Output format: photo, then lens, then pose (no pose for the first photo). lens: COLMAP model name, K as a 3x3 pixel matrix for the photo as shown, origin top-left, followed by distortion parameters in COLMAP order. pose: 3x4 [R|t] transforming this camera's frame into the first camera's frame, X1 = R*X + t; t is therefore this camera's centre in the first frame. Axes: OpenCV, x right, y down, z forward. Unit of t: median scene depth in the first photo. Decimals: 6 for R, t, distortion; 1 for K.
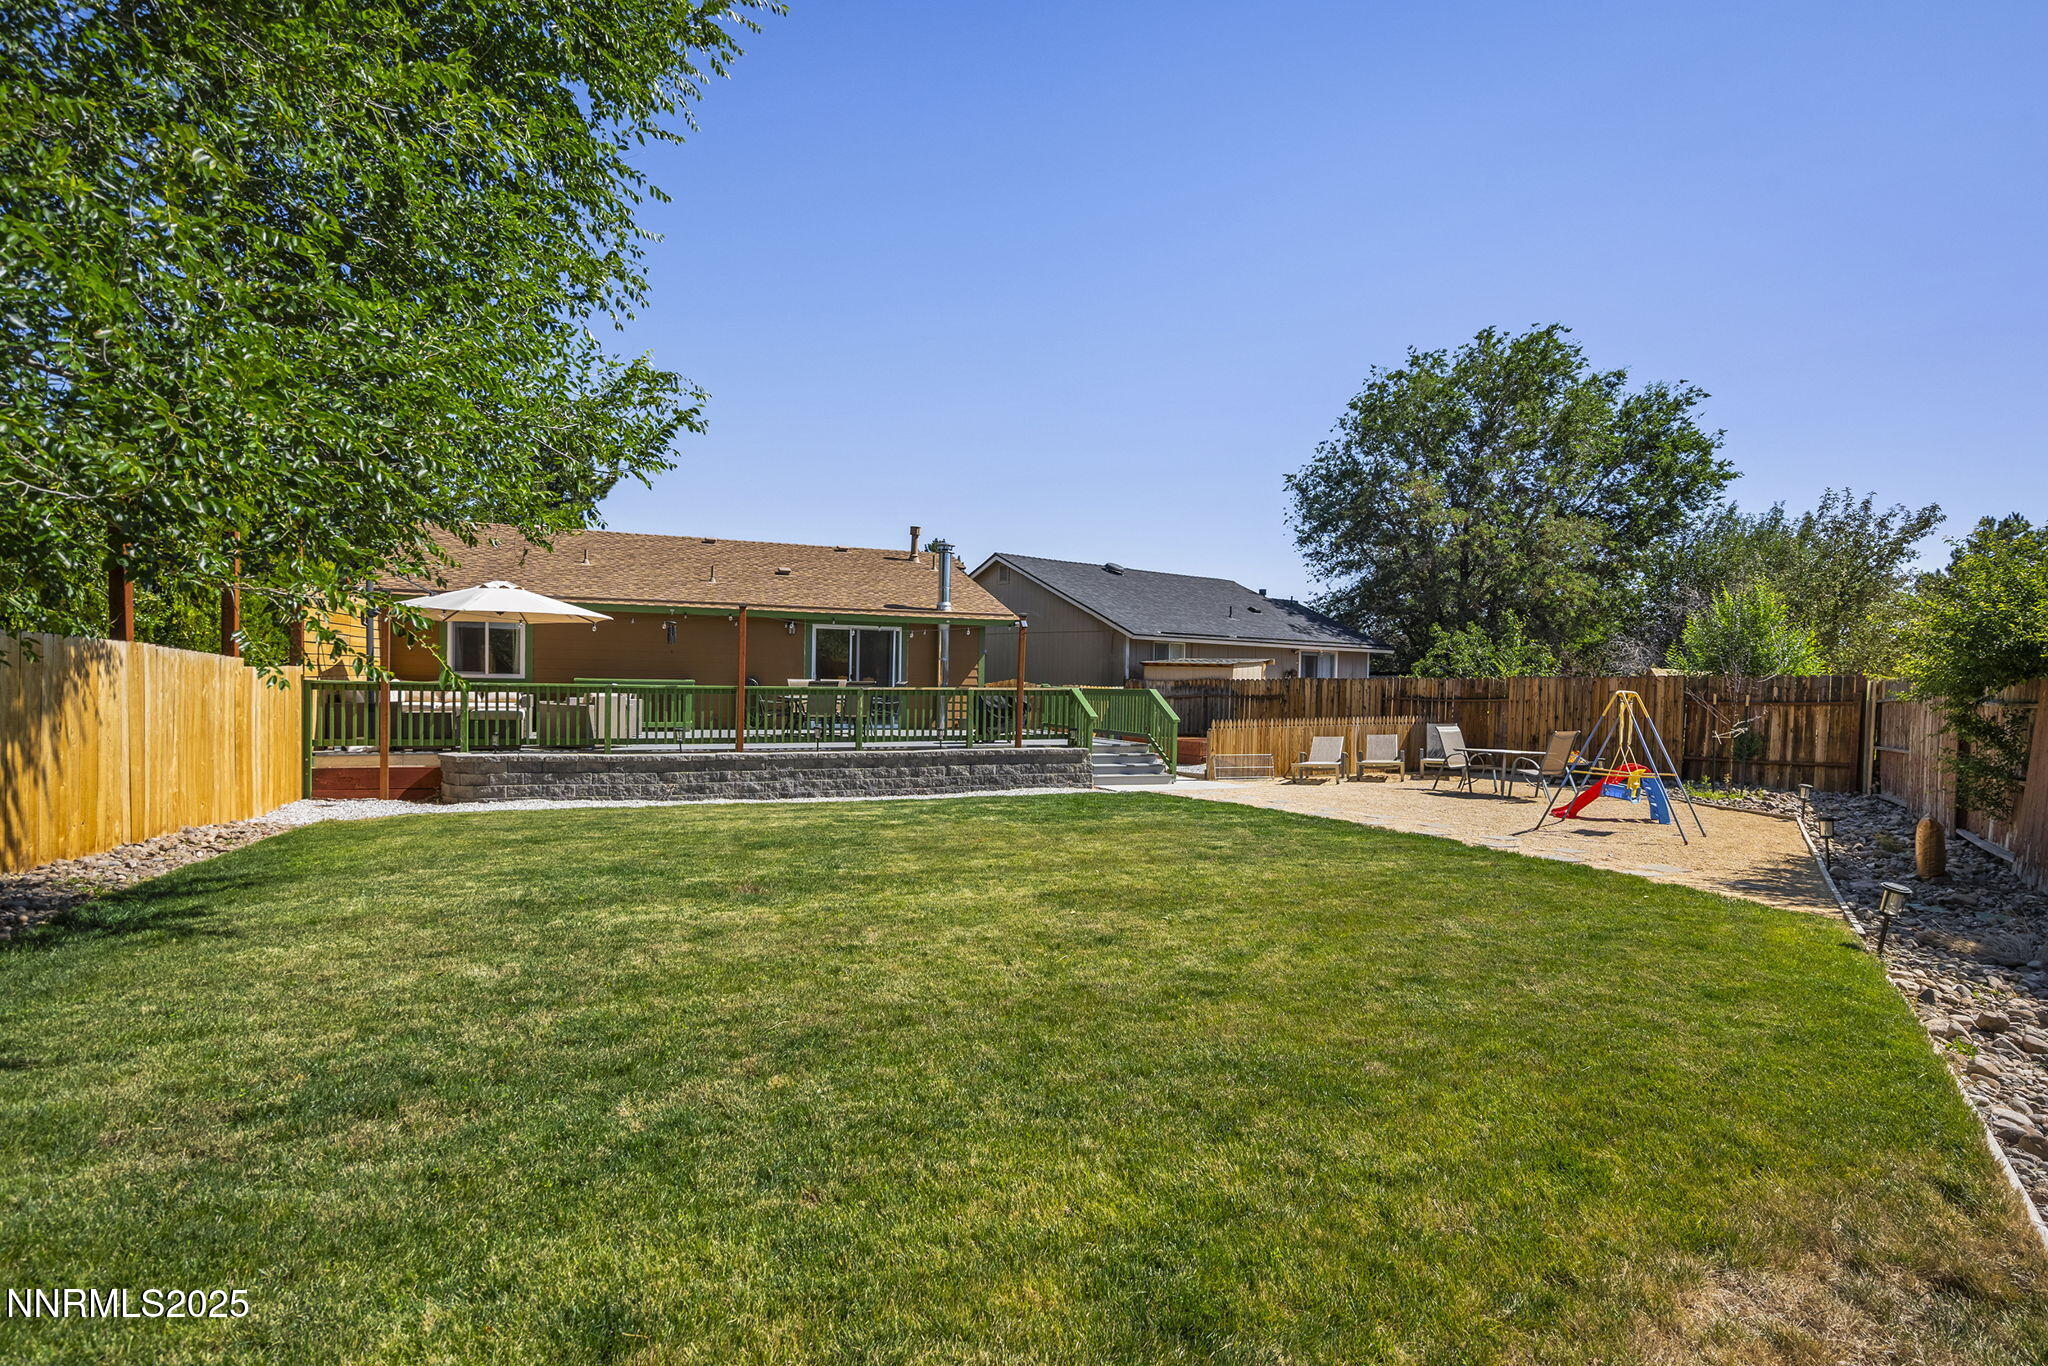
lens RADIAL K [[1049.6, 0, 1008.0], [0, 1049.6, 686.0], [0, 0, 1]] dist [0.000512, 0.000343]
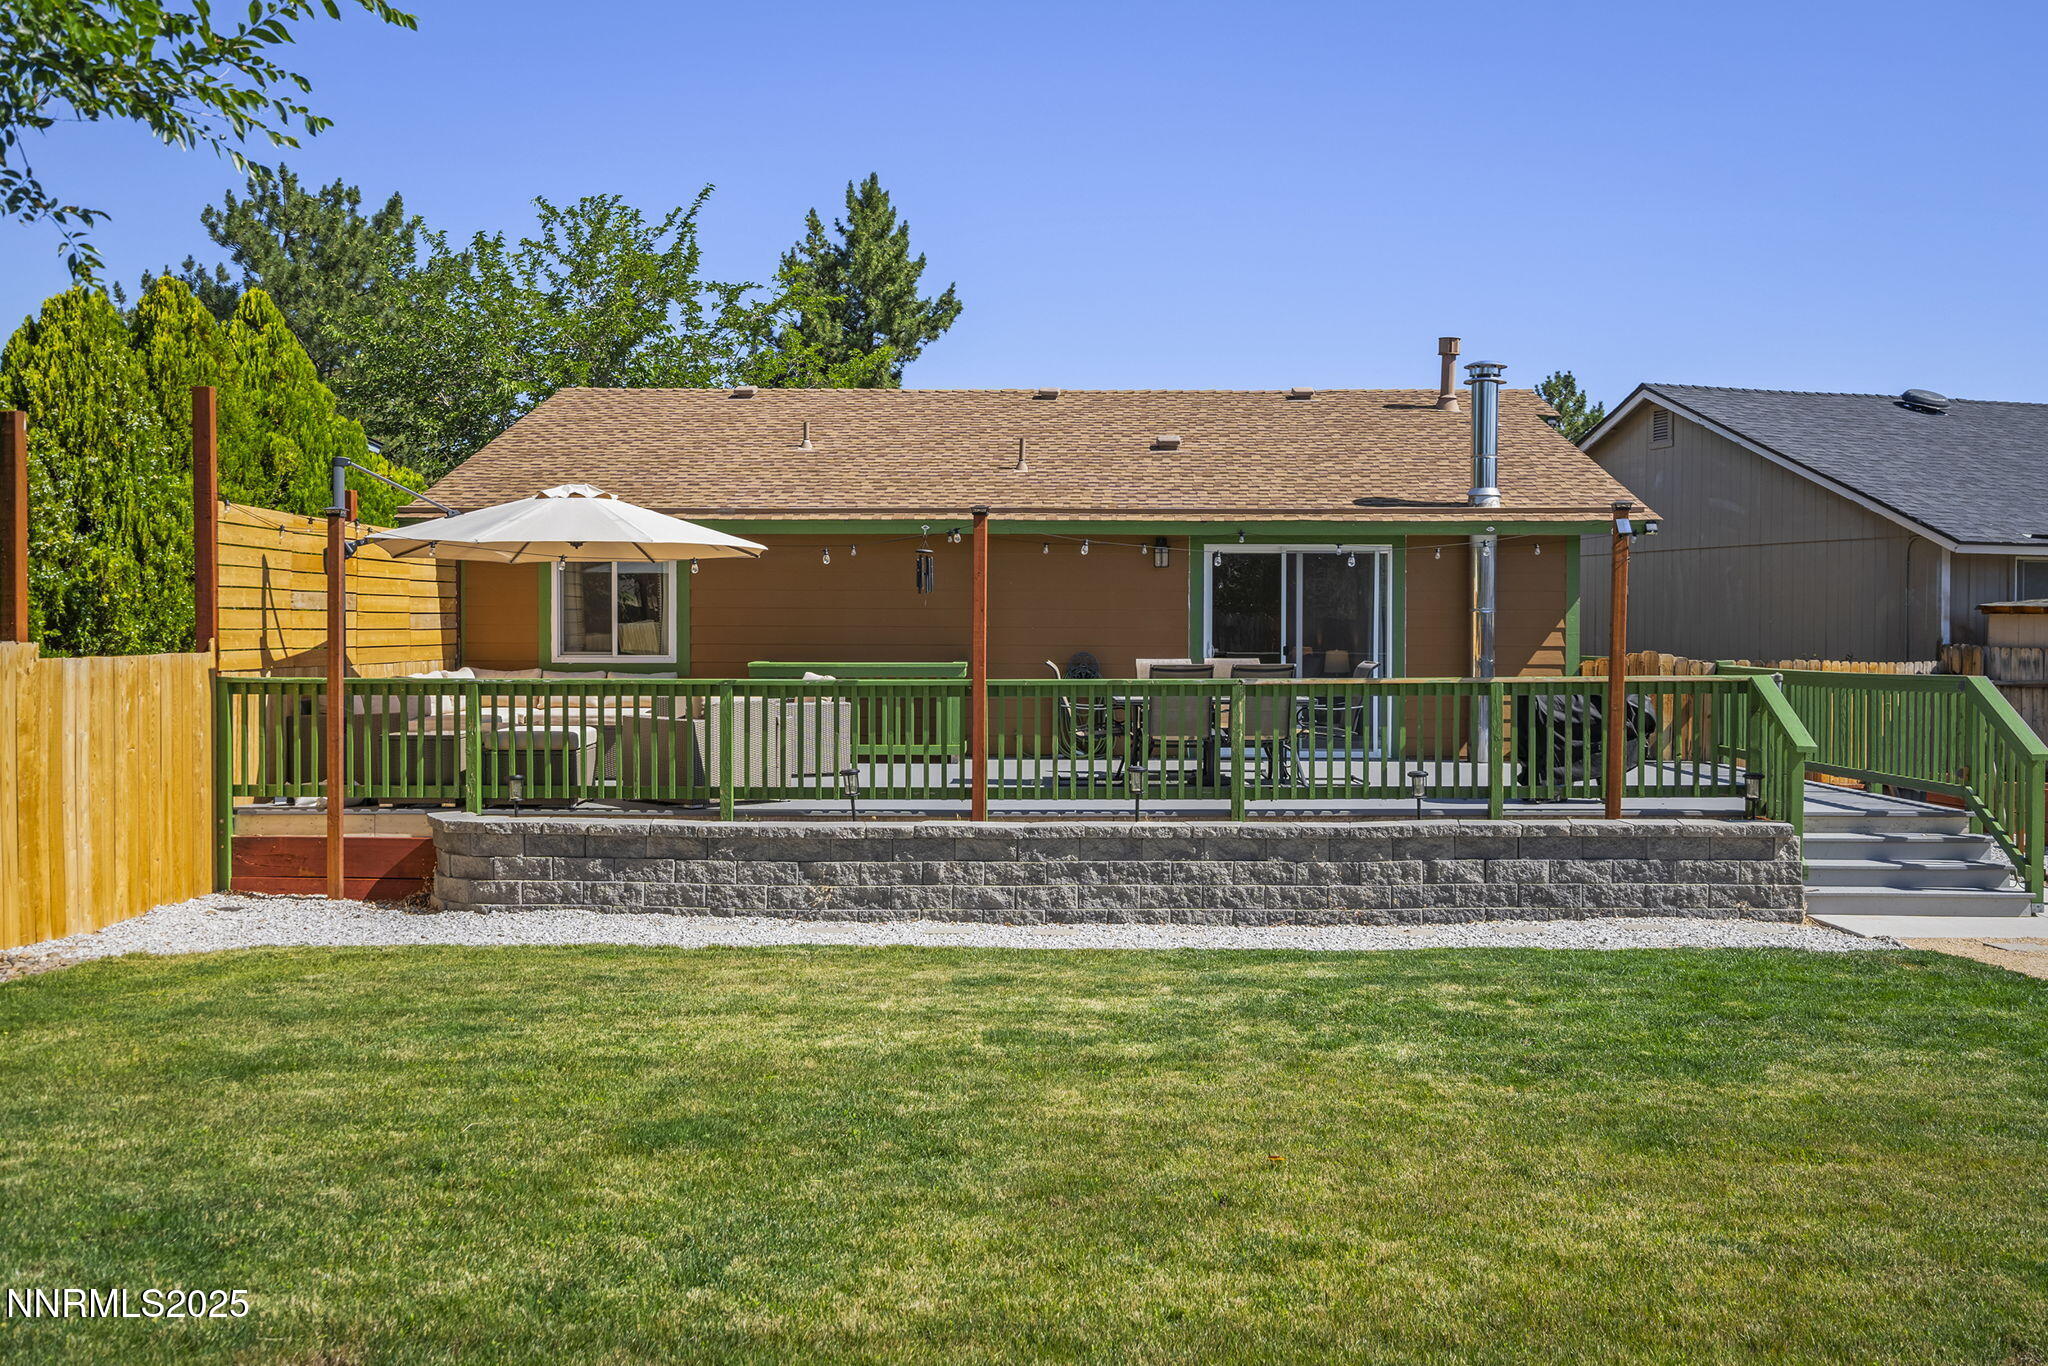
lens RADIAL K [[1781.1, 0, 1017.8], [0, 1781.1, 634.1], [0, 0, 1]] dist [0.011495, -0.022919]
pose [[0.921061, -0.016161, -0.389082, 0.060492], [0.012168, 0.999845, -0.012723, -0.008090], [0.389228, 0.006984, 0.921115, 0.209412]]
